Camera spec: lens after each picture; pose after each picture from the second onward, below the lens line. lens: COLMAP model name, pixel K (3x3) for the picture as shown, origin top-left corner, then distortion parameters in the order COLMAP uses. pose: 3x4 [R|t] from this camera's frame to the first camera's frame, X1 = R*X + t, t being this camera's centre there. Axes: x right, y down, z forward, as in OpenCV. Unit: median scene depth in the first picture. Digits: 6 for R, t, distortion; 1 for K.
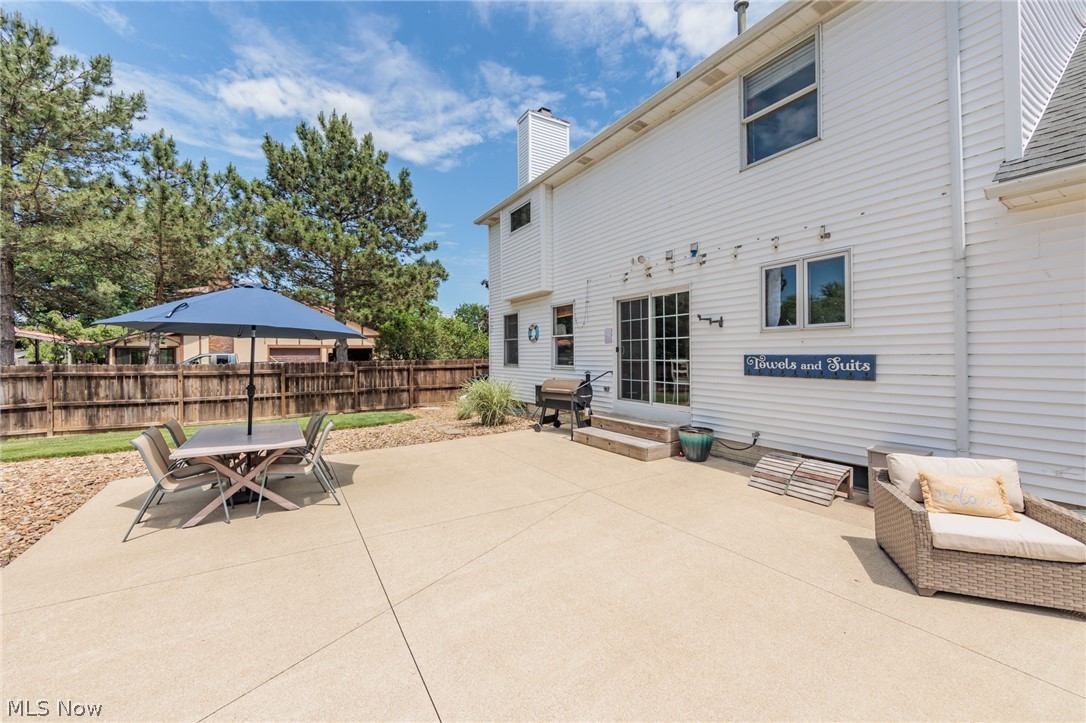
lens RADIAL K [[423.4, 0, 541.0], [0, 423.4, 352.8], [0, 0, 1]] dist [-0.000655, -0.000125]
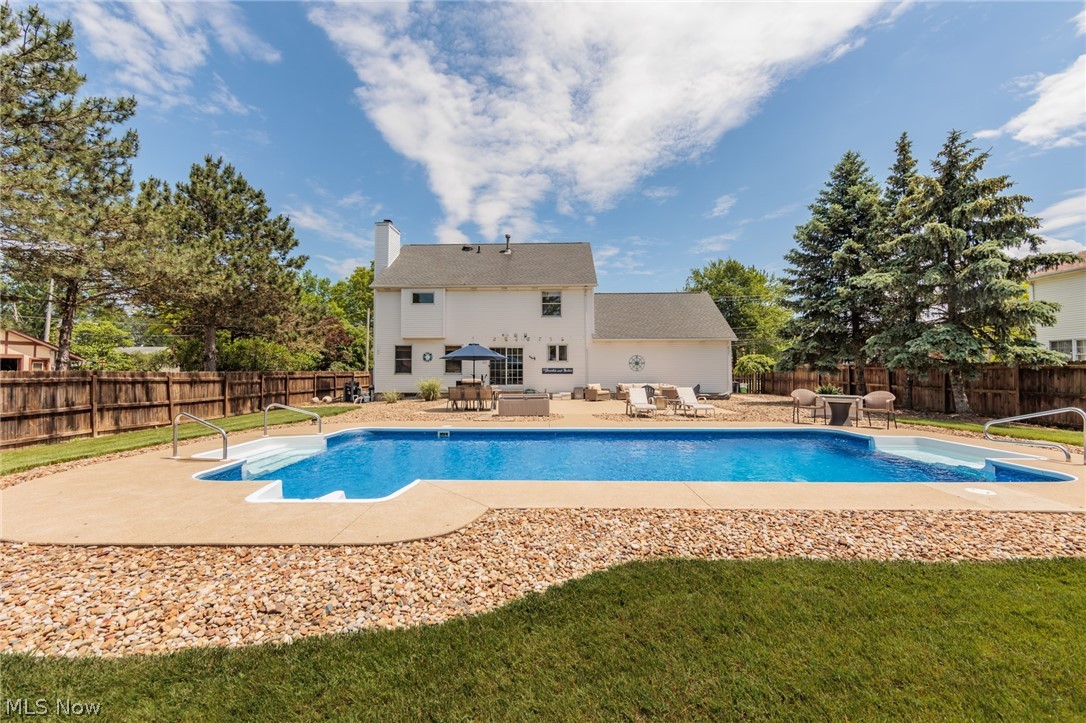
lens RADIAL K [[423.4, 0, 544.4], [0, 423.4, 367.4], [0, 0, 1]] dist [-0.000655, -0.000125]
pose [[0.546058, 0.015561, 0.837603, -1.419104], [-0.006333, 0.999876, -0.014448, 0.028523], [-0.837724, 0.002585, 0.546088, -0.554118]]
